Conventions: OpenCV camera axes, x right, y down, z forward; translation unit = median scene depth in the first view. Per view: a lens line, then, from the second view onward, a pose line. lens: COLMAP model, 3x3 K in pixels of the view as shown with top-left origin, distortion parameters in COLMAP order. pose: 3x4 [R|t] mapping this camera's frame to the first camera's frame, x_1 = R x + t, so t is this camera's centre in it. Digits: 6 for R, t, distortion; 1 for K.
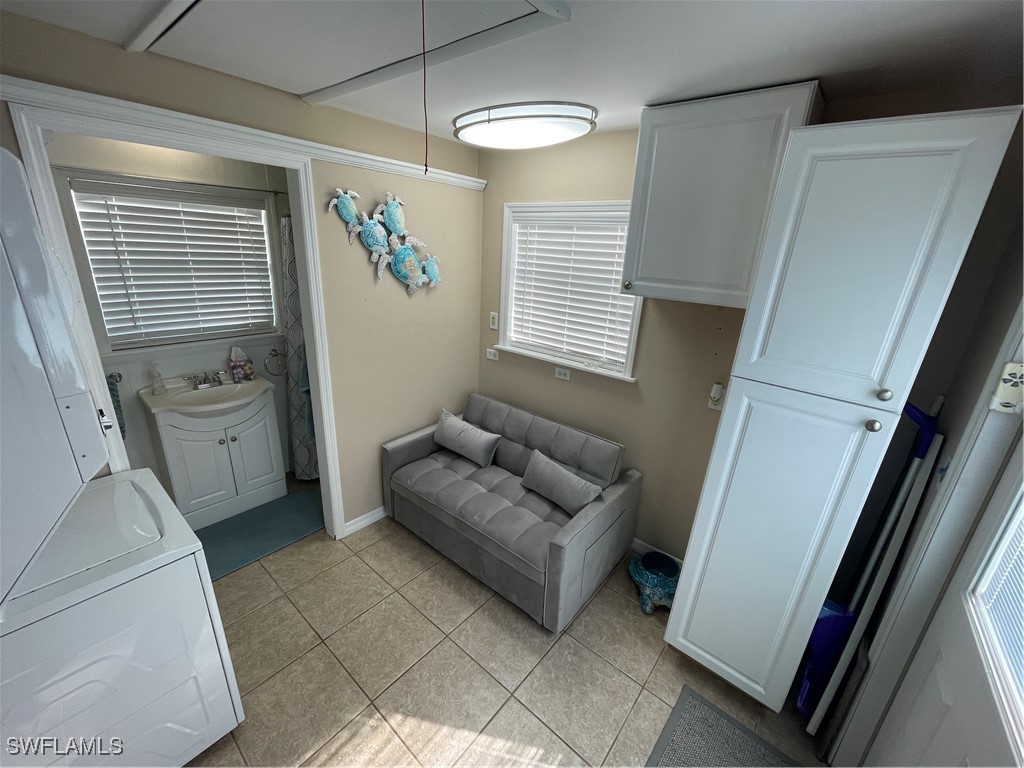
lens RADIAL K [[413.7, 0, 512.4], [0, 413.7, 385.2], [0, 0, 1]] dist [-0.001827, 0.000692]
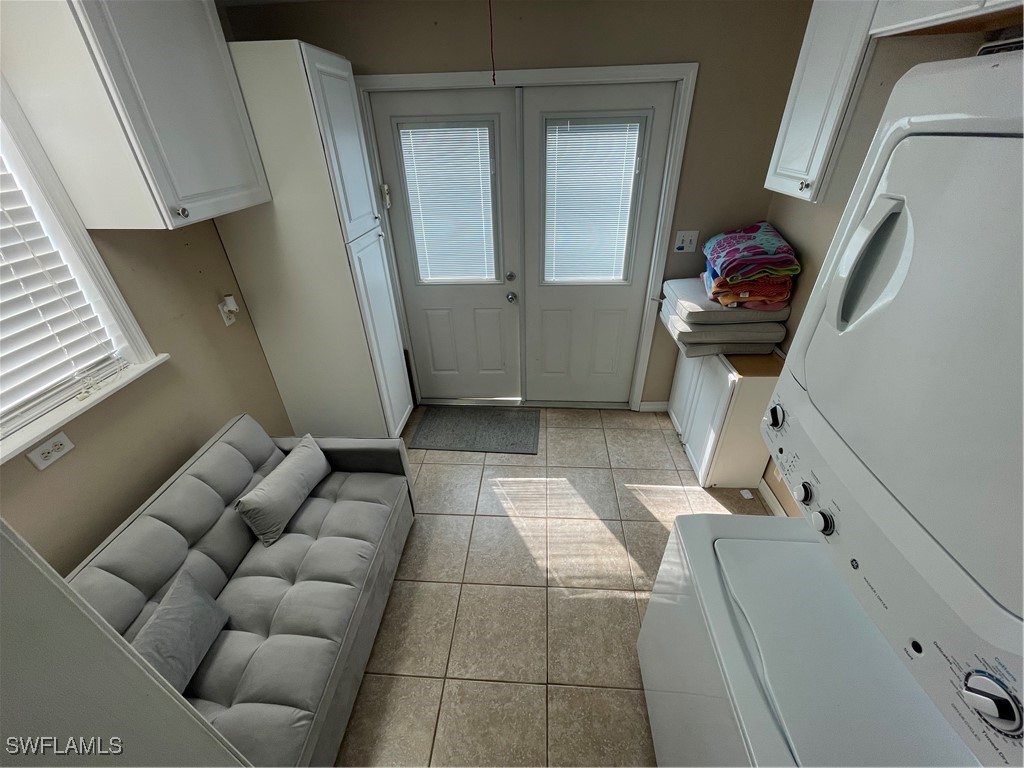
lens RADIAL K [[413.7, 0, 512.4], [0, 413.7, 385.2], [0, 0, 1]] dist [-0.001827, 0.000692]
pose [[-0.588530, -0.465394, 0.661091, -0.575822], [0.252830, 0.670742, 0.697268, -0.332943], [-0.767926, 0.577506, -0.277086, 0.778156]]
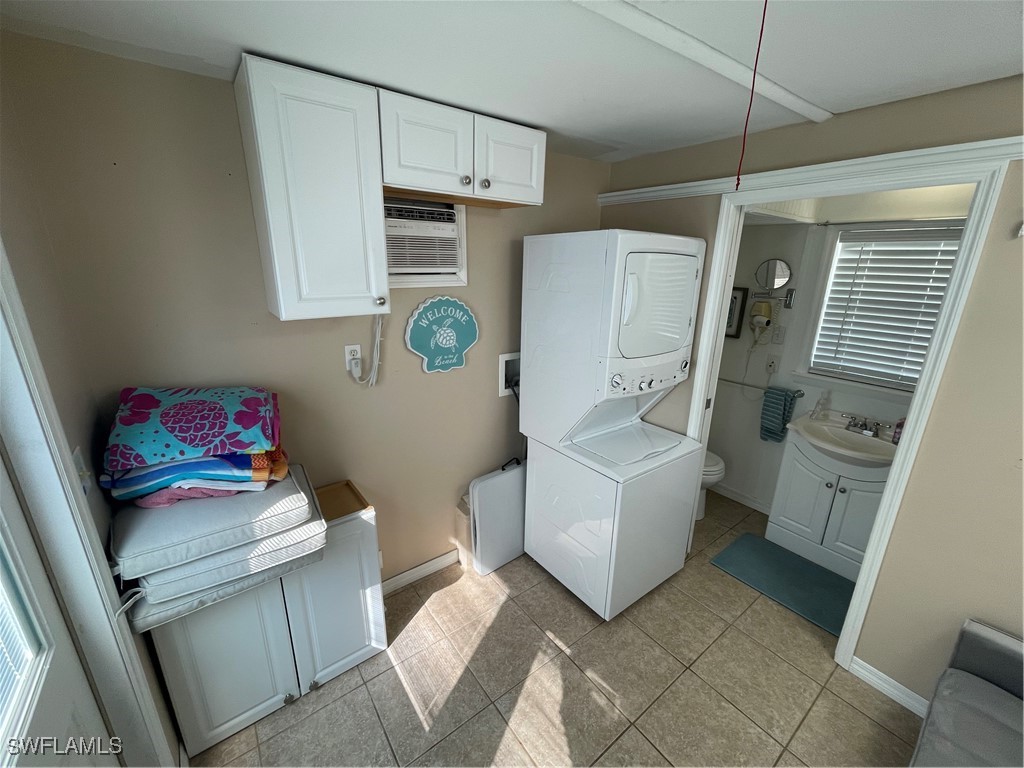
lens RADIAL K [[413.7, 0, 512.4], [0, 413.7, 385.2], [0, 0, 1]] dist [-0.001827, 0.000692]
pose [[-0.229172, 0.231979, -0.945339, 0.352535], [-0.334449, 0.893293, 0.300285, -0.124358], [0.914125, 0.384985, -0.127133, 0.396046]]
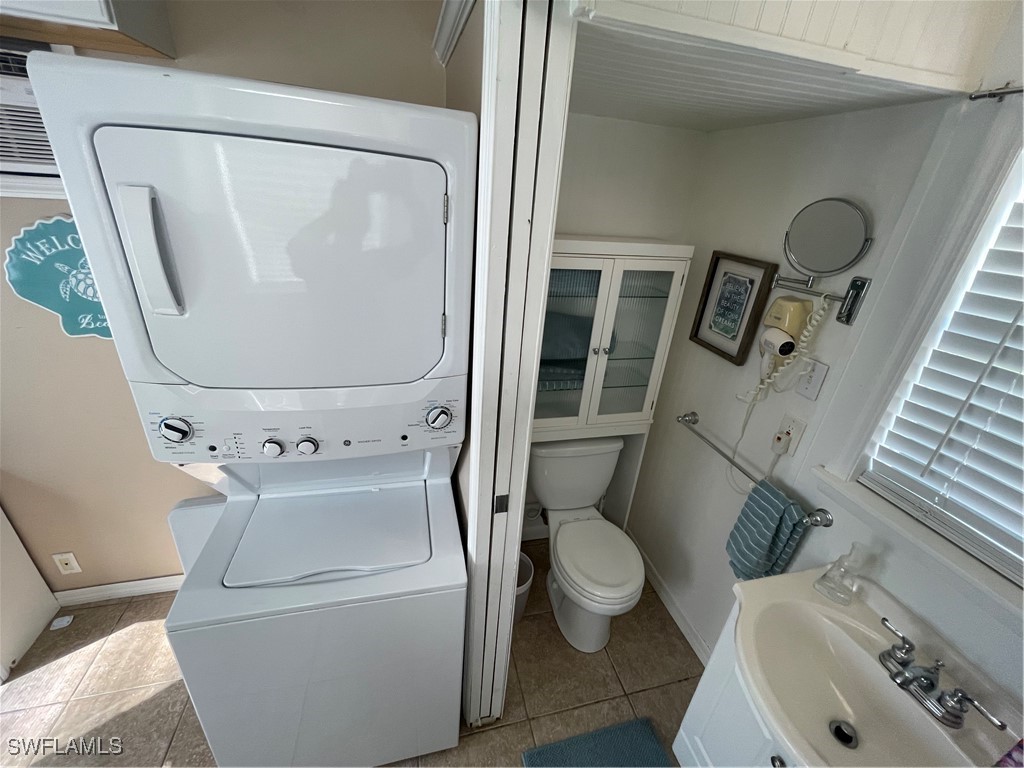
lens RADIAL K [[418.1, 0, 512.0], [0, 418.1, 384.0], [0, 0, 1]] dist [-0.001845, -0.000389]
pose [[-0.585038, 0.262557, -0.767330, -0.371183], [-0.350629, 0.771265, 0.531234, -0.300474], [0.731293, 0.579840, -0.359159, 0.817469]]
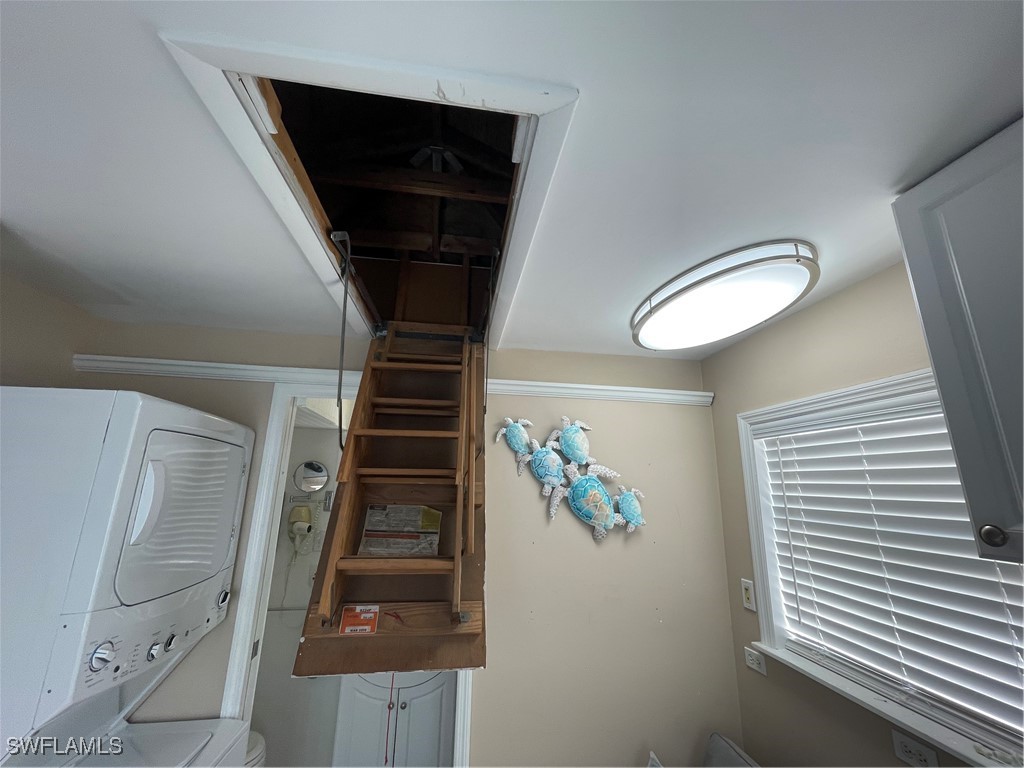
lens RADIAL K [[413.7, 0, 512.4], [0, 413.7, 385.2], [0, 0, 1]] dist [-0.001827, 0.000692]
pose [[0.744420, -0.190555, -0.639943, 0.181836], [-0.197800, 0.852460, -0.483929, -0.073189], [0.637741, 0.486827, 0.596897, 0.354236]]
